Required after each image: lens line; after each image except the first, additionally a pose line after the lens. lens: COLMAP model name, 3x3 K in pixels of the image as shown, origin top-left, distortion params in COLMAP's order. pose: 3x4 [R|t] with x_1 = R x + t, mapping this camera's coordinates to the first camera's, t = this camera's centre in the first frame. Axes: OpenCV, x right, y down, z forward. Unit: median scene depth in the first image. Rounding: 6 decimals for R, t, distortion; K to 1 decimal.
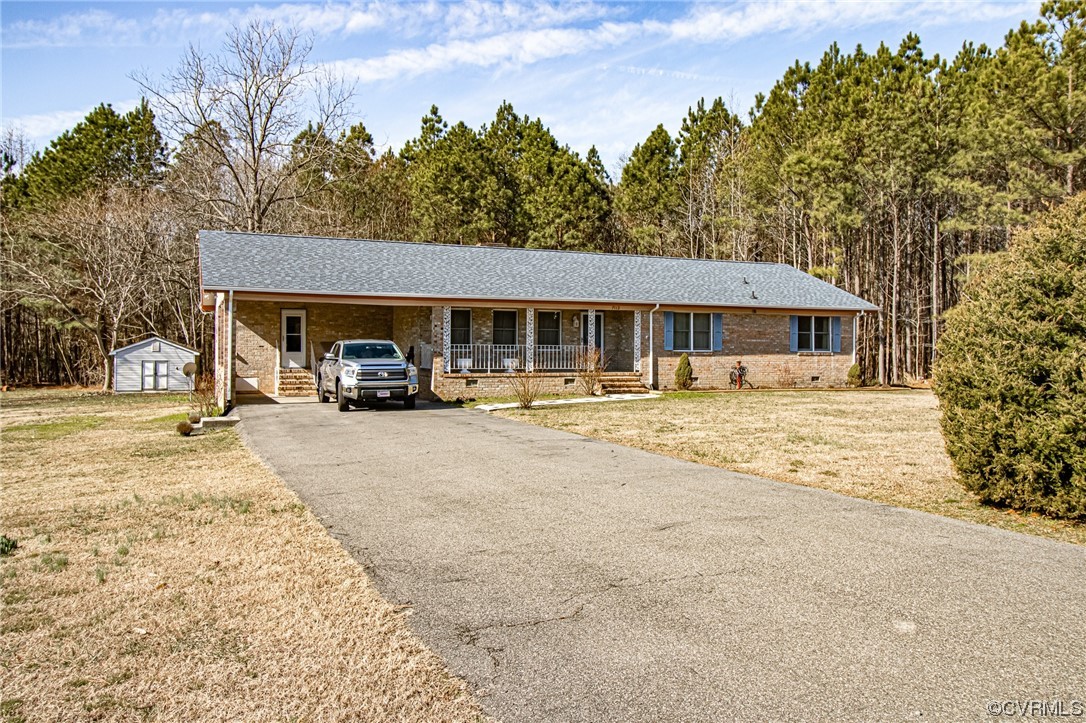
lens RADIAL K [[840.3, 0, 546.8], [0, 840.3, 362.7], [0, 0, 1]] dist [0.040917, 0.000062]
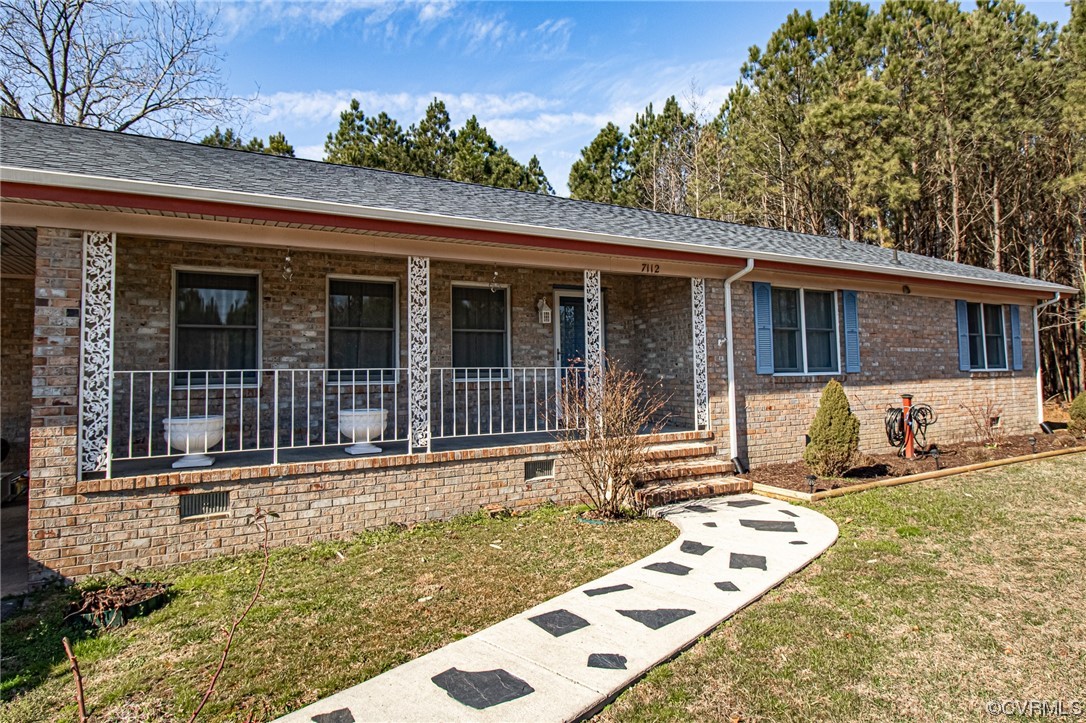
lens RADIAL K [[605.2, 0, 553.9], [0, 605.2, 335.7], [0, 0, 1]] dist [-0.002576, -0.002430]
pose [[0.994467, -0.015393, 0.103911, 0.007303], [0.023447, 0.996776, -0.076738, -0.012833], [-0.102395, 0.078750, 0.991622, 0.689790]]
